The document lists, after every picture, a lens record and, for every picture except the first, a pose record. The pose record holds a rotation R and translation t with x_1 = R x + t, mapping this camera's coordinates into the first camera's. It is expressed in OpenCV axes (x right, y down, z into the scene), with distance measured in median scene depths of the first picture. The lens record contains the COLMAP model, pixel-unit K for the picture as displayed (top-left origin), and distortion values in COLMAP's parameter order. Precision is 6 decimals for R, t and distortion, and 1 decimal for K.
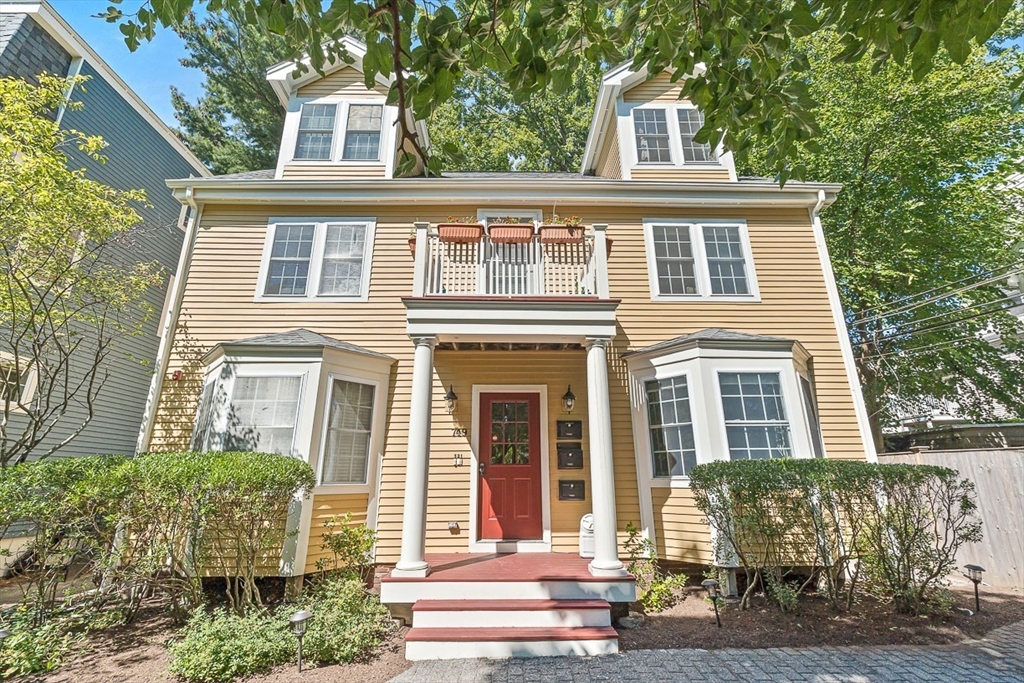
lens RADIAL K [[453.8, 0, 510.7], [0, 453.8, 336.1], [0, 0, 1]] dist [-0.001599, -0.000078]
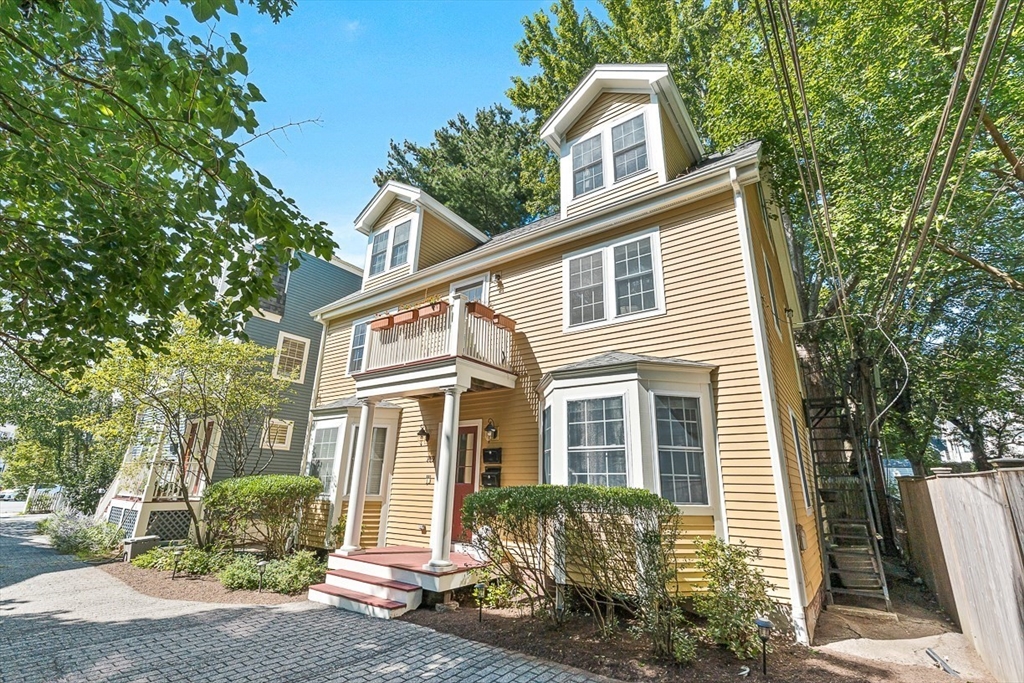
lens RADIAL K [[456.1, 0, 510.8], [0, 456.1, 337.8], [0, 0, 1]] dist [-0.001178, -0.000050]
pose [[0.790857, -0.168069, -0.588471, 0.938755], [0.157691, 0.985046, -0.069407, -0.012736], [0.591337, -0.037905, 0.805534, 0.055281]]
